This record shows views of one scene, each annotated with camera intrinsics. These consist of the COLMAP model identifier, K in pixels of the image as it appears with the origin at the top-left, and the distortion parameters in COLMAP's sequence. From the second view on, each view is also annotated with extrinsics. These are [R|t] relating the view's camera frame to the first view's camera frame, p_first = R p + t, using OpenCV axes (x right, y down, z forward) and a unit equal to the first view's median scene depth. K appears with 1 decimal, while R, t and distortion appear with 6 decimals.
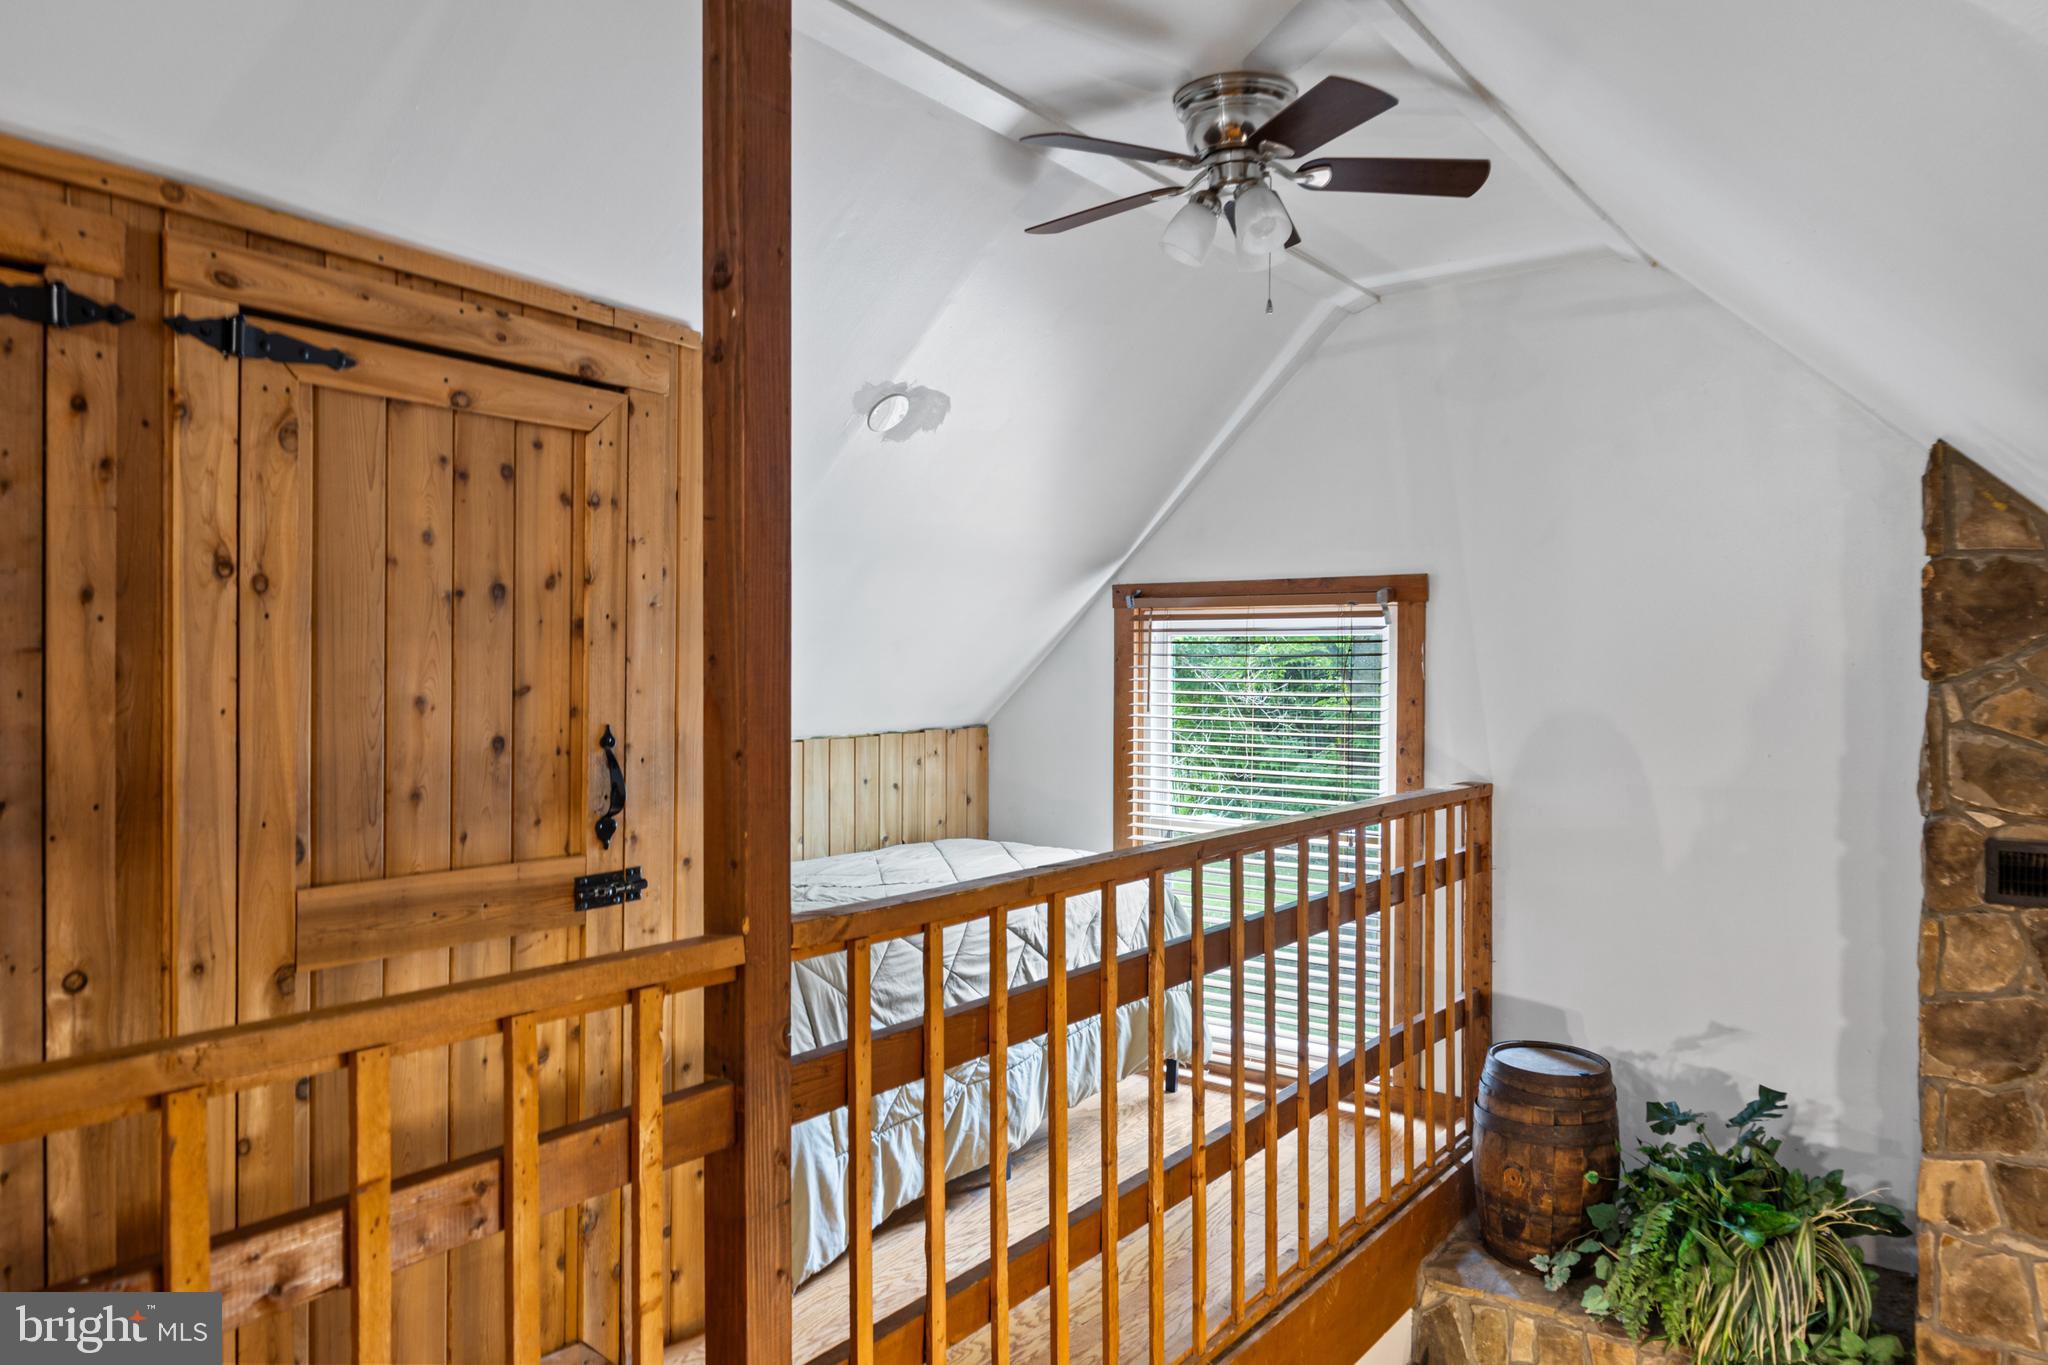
lens RADIAL K [[1311.2, 0, 1046.4], [0, 1311.2, 700.2], [0, 0, 1]] dist [-0.003236, -0.000415]
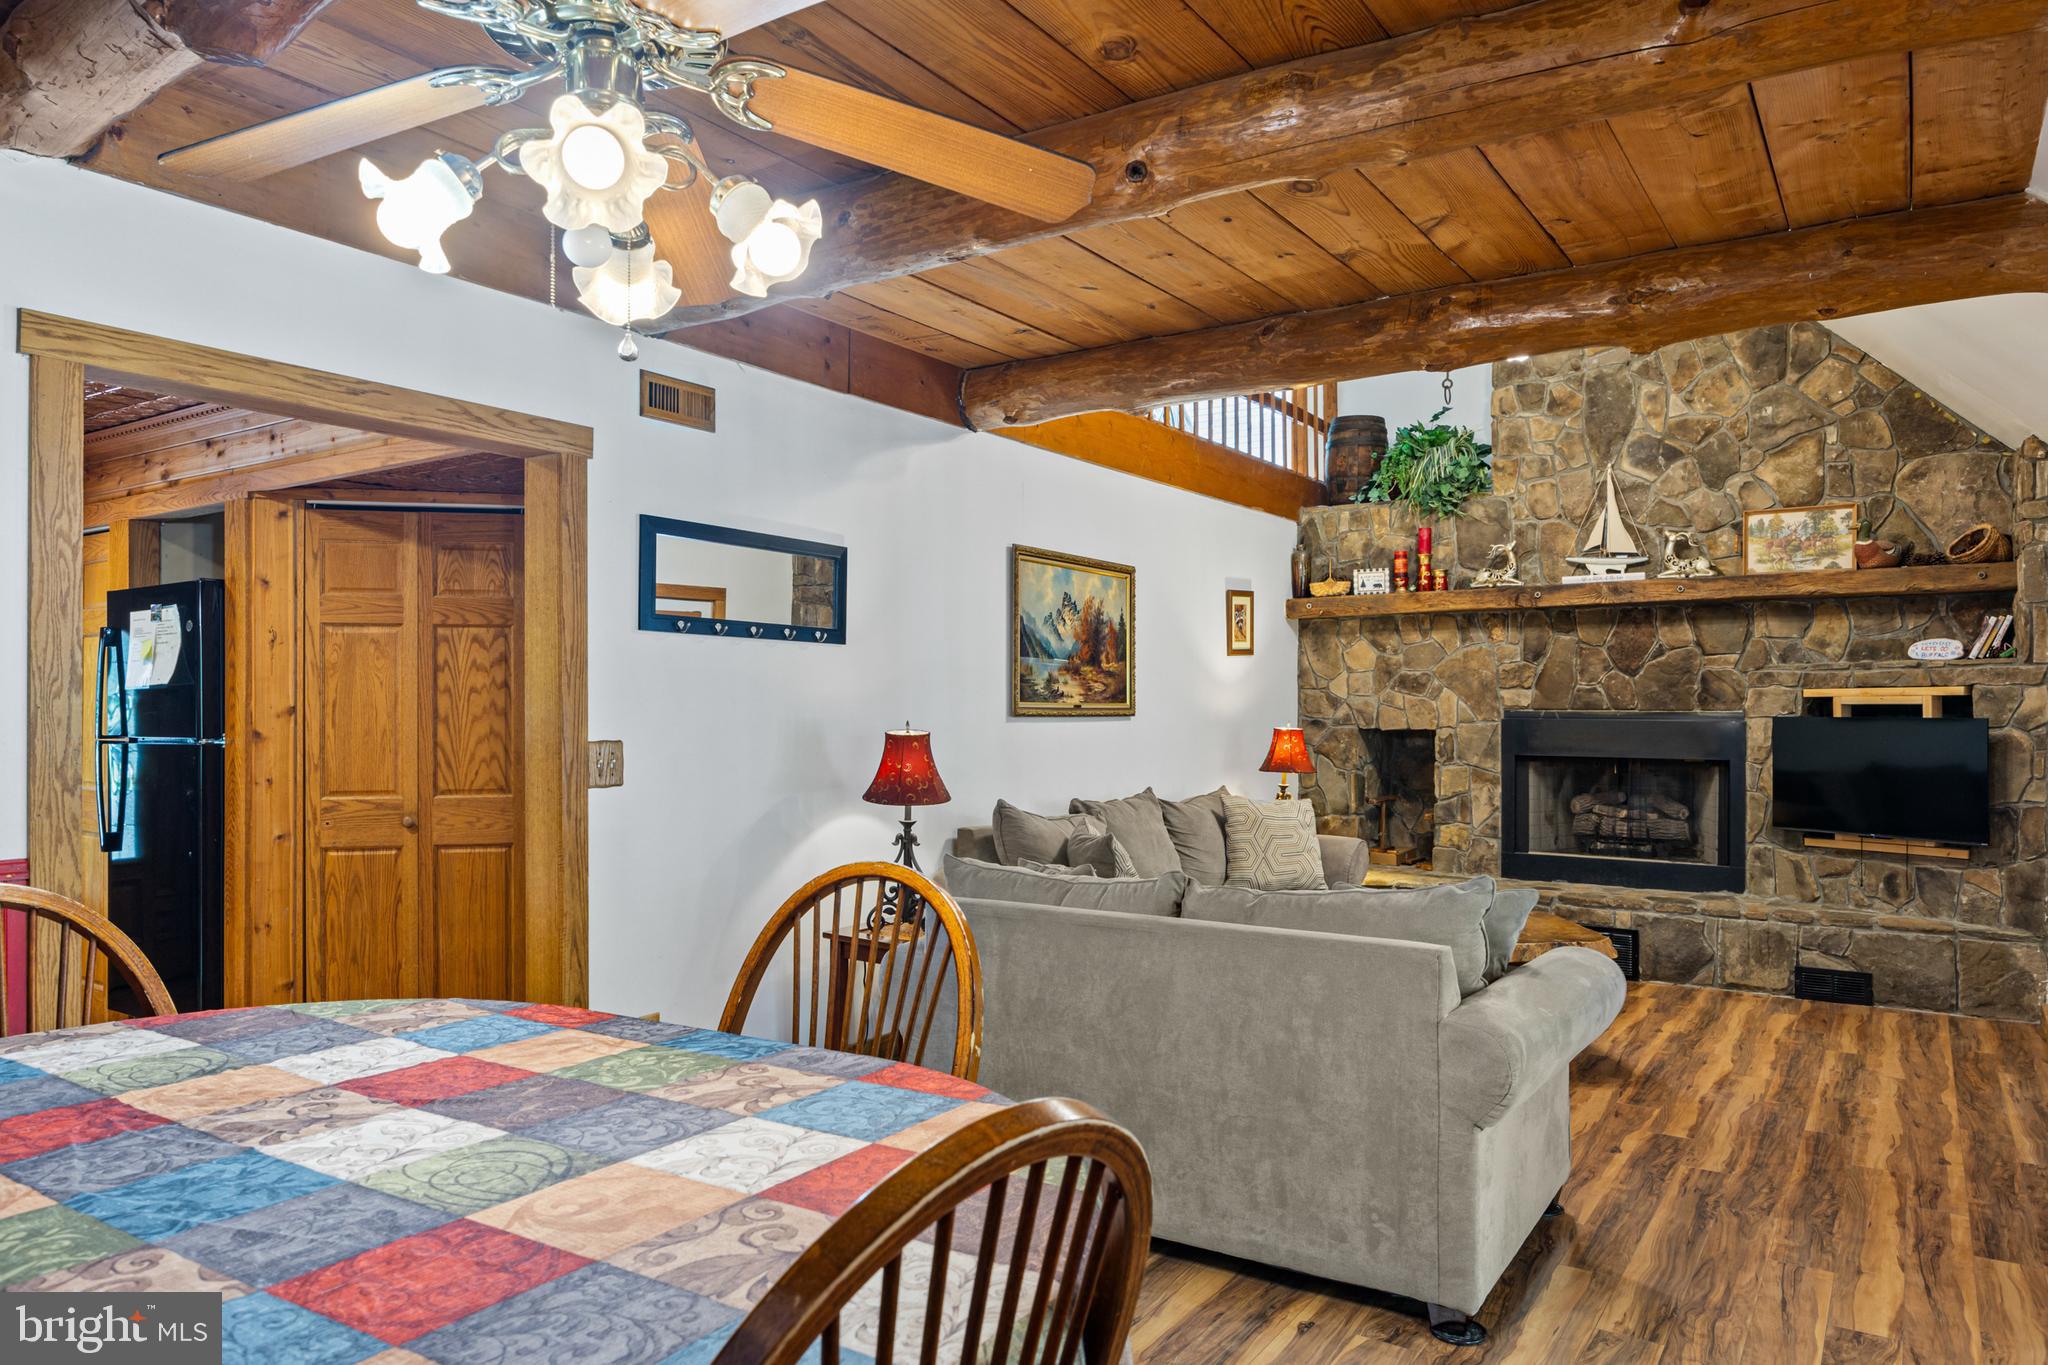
lens RADIAL K [[1311.2, 0, 1029.8], [0, 1311.2, 702.4], [0, 0, 1]] dist [-0.003236, -0.000415]
pose [[0.999472, -0.006896, 0.031766, -0.306537], [0.007210, 0.999926, -0.009760, 0.976514], [-0.031696, 0.009984, 0.999448, -1.499721]]
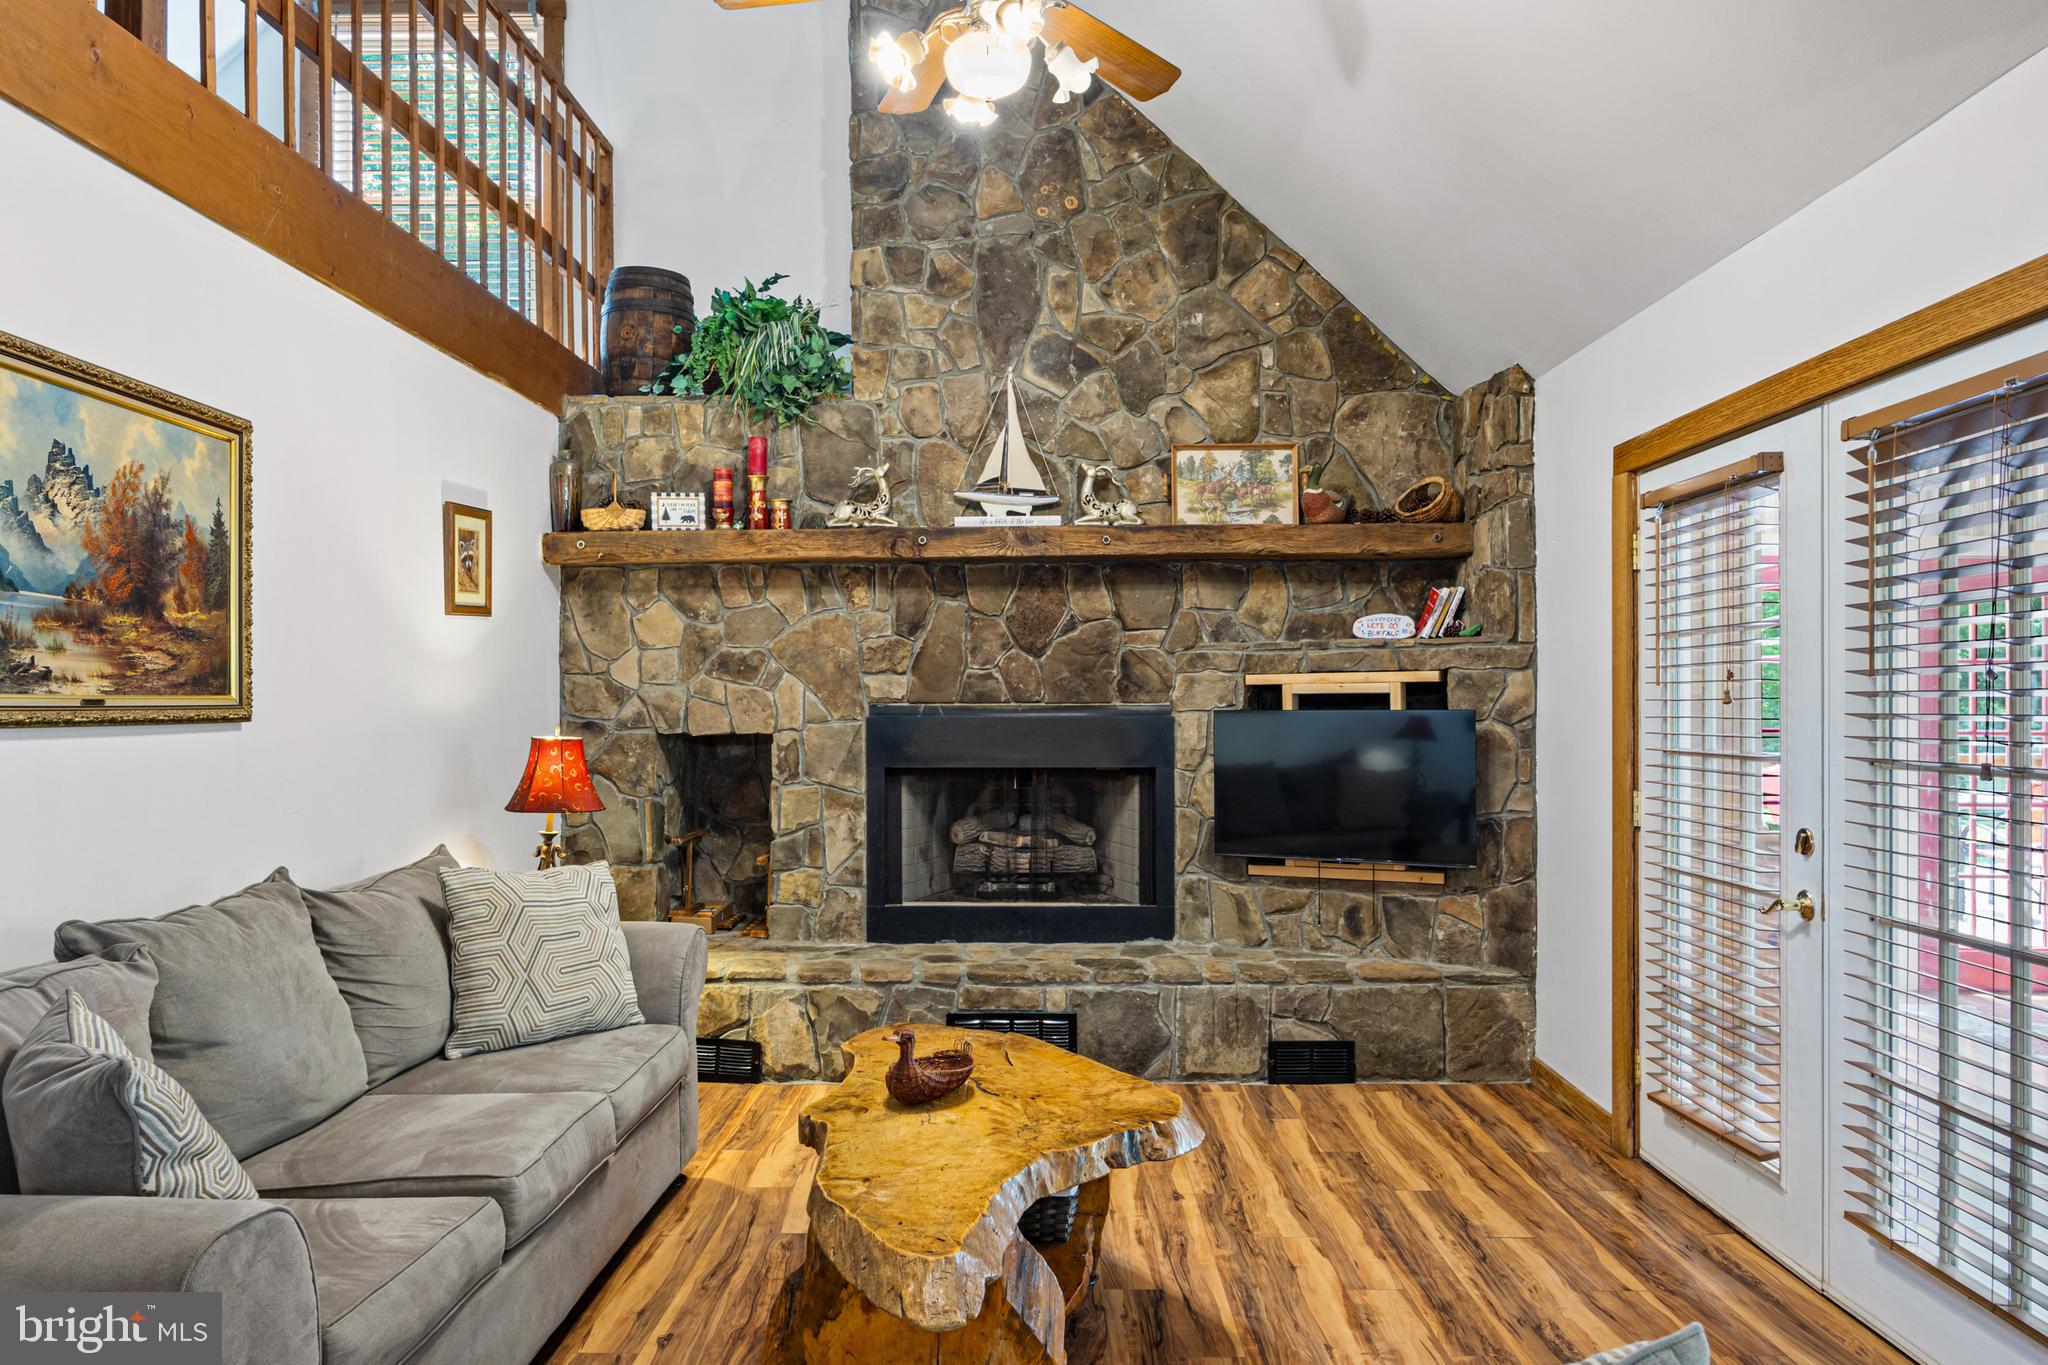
lens RADIAL K [[1311.2, 0, 1035.7], [0, 1311.2, 684.8], [0, 0, 1]] dist [-0.003236, -0.000415]
pose [[0.813785, -0.005540, 0.581139, -0.163432], [0.015969, 0.999790, -0.012831, 0.973074], [-0.580946, 0.019722, 0.813703, -0.580472]]
